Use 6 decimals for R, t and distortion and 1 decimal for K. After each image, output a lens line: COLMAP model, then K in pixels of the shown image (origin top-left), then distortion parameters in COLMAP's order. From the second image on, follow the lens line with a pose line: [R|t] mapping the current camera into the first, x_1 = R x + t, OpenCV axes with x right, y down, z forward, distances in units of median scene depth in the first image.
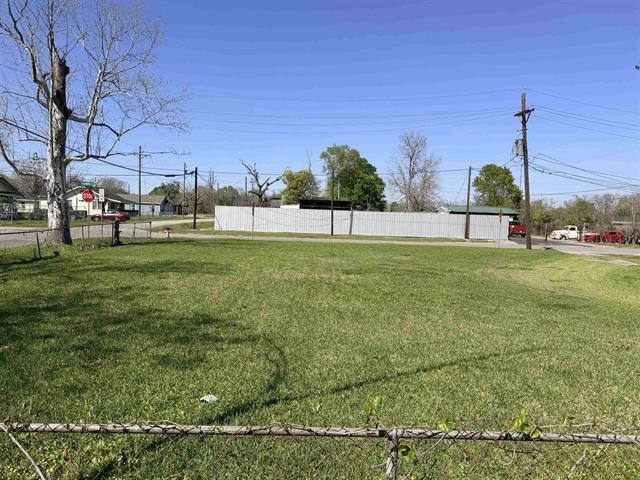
lens RADIAL K [[471.6, 0, 320.0], [0, 471.6, 240.0], [0, 0, 1]] dist [0.006105, -0.000371]
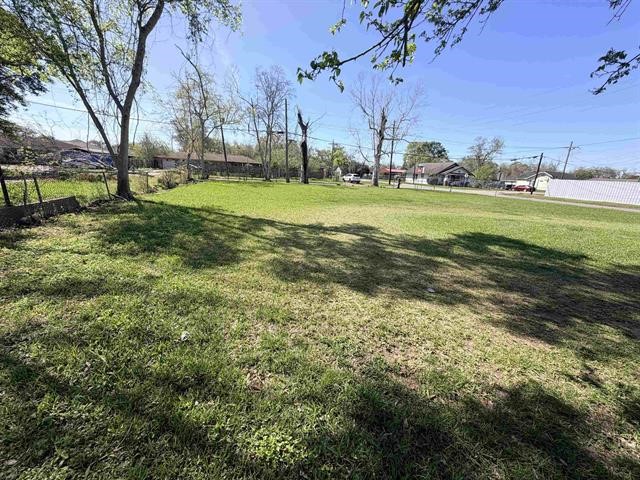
lens RADIAL K [[252.9, 0, 317.7], [0, 252.9, 239.4], [0, 0, 1]] dist [0.001024, -0.000008]
pose [[0.198894, 0.227088, -0.953348, 0.409093], [-0.103537, 0.972208, 0.209980, 0.016594], [0.974537, 0.056943, 0.216878, 0.152235]]
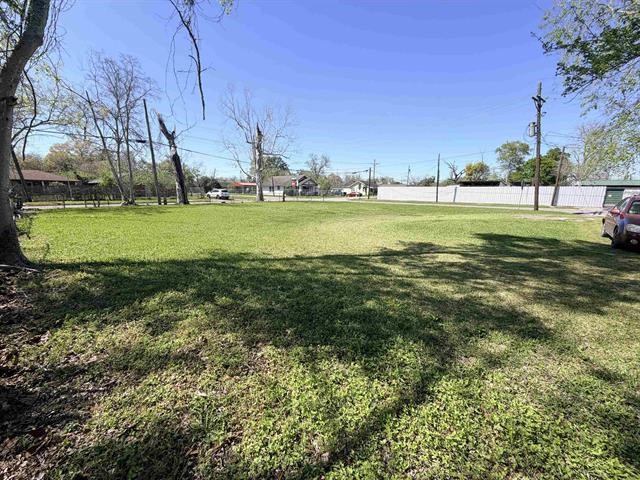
lens RADIAL K [[252.9, 0, 317.7], [0, 252.9, 239.4], [0, 0, 1]] dist [0.001024, -0.000008]
pose [[0.722183, 0.103538, -0.683909, 0.330307], [-0.023676, 0.991854, 0.125157, 0.017549], [0.691297, -0.074193, 0.718752, 0.059784]]
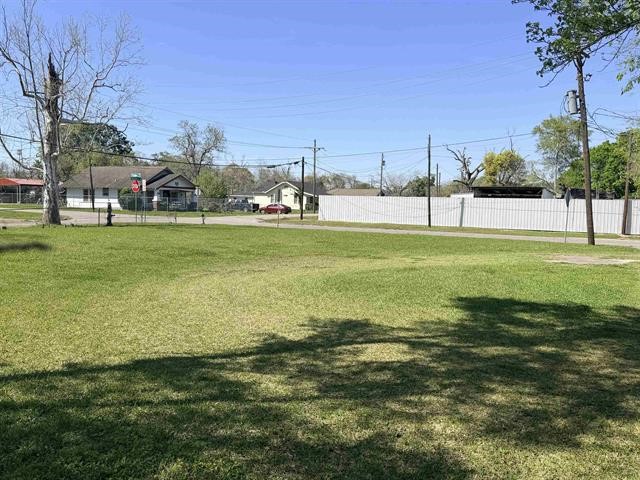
lens RADIAL K [[535.7, 0, 323.0], [0, 535.7, 238.4], [0, 0, 1]] dist [0.146079, -0.271022]
pose [[0.854598, 0.021317, -0.518853, 0.350864], [-0.022580, 0.999738, 0.003882, 0.011020], [0.518799, 0.008398, 0.854855, 0.064503]]
